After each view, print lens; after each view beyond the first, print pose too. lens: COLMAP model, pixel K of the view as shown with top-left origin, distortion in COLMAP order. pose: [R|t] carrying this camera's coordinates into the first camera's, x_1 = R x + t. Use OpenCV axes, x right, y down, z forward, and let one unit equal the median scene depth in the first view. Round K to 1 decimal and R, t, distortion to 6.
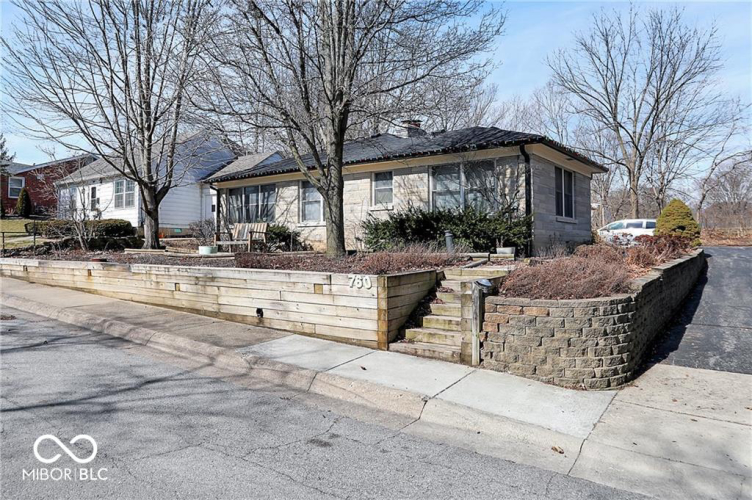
lens RADIAL K [[554.9, 0, 376.0], [0, 554.9, 250.0], [0, 0, 1]] dist [-0.004327, -0.002412]
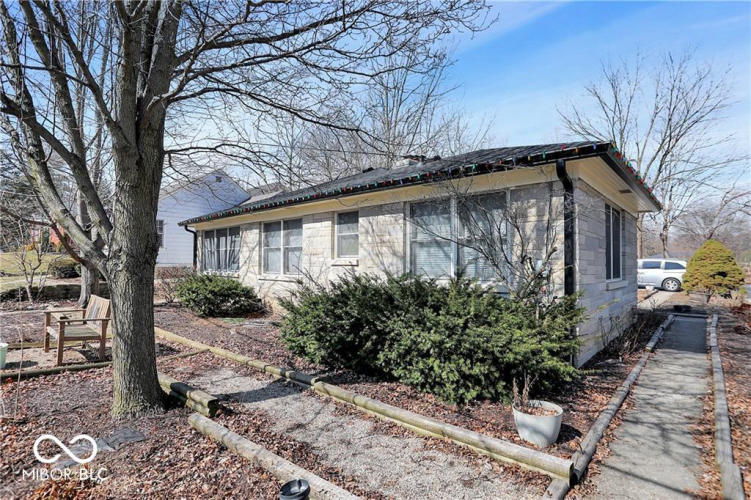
lens RADIAL K [[390.6, 0, 377.6], [0, 390.6, 265.0], [0, 0, 1]] dist [-0.031923, 0.000622]
pose [[0.994842, 0.008309, -0.101098, 0.106099], [-0.008249, 0.999965, 0.001017, -0.074256], [0.101102, -0.000178, 0.994876, 0.511773]]
